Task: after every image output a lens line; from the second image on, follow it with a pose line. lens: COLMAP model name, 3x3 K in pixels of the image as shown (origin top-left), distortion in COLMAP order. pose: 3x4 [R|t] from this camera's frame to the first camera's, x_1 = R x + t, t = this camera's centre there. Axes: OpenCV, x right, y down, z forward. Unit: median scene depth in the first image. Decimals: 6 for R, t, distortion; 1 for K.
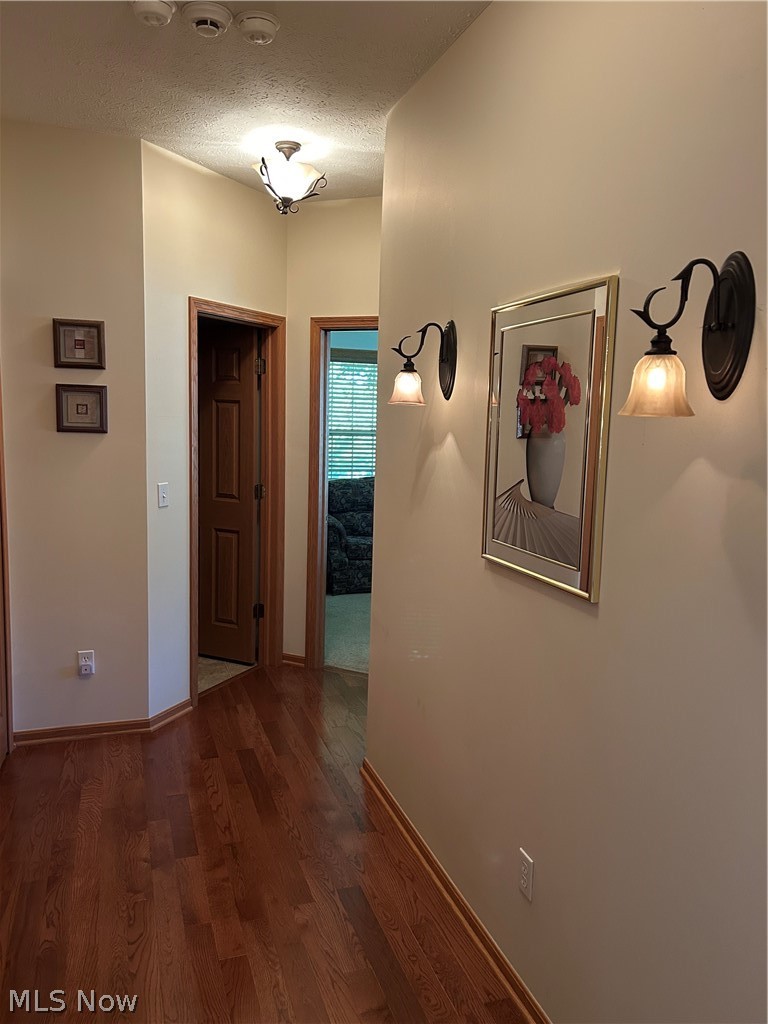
lens RADIAL K [[765.0, 0, 384.3], [0, 765.0, 512.1], [0, 0, 1]] dist [-0.001380, -0.000313]
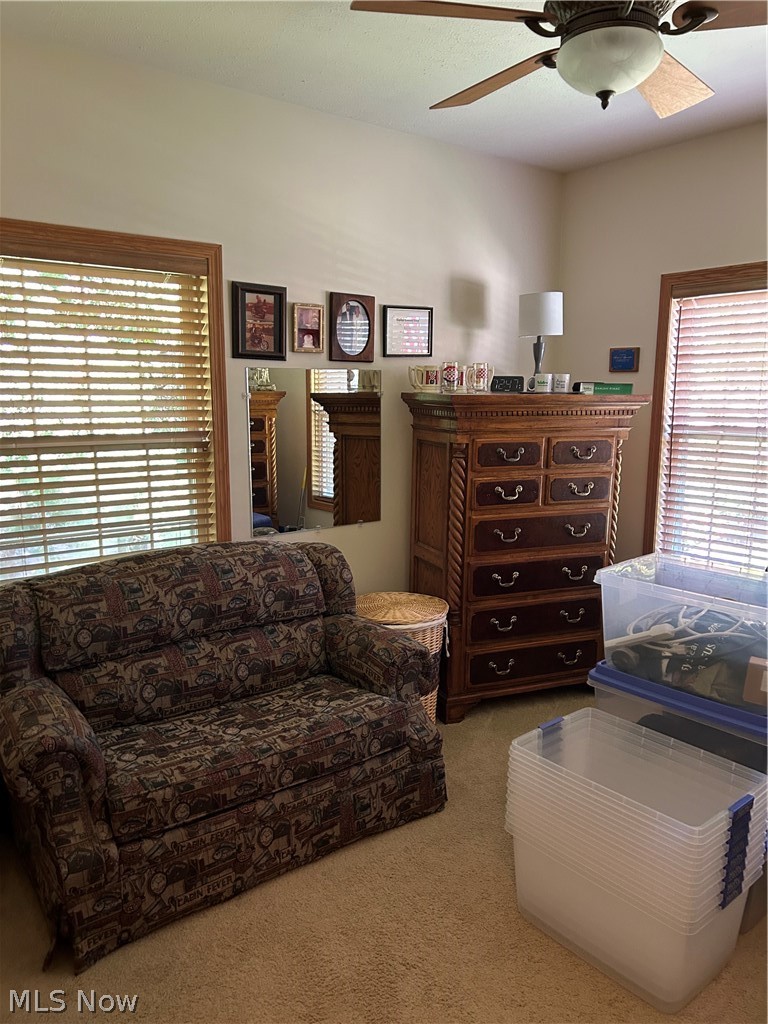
lens RADIAL K [[765.0, 0, 383.3], [0, 765.0, 514.6], [0, 0, 1]] dist [-0.001380, -0.000313]
pose [[0.946760, -0.083435, 0.310940, -0.027242], [0.070883, 0.996156, 0.051476, -0.080599], [-0.314039, -0.026695, 0.949035, 0.613150]]
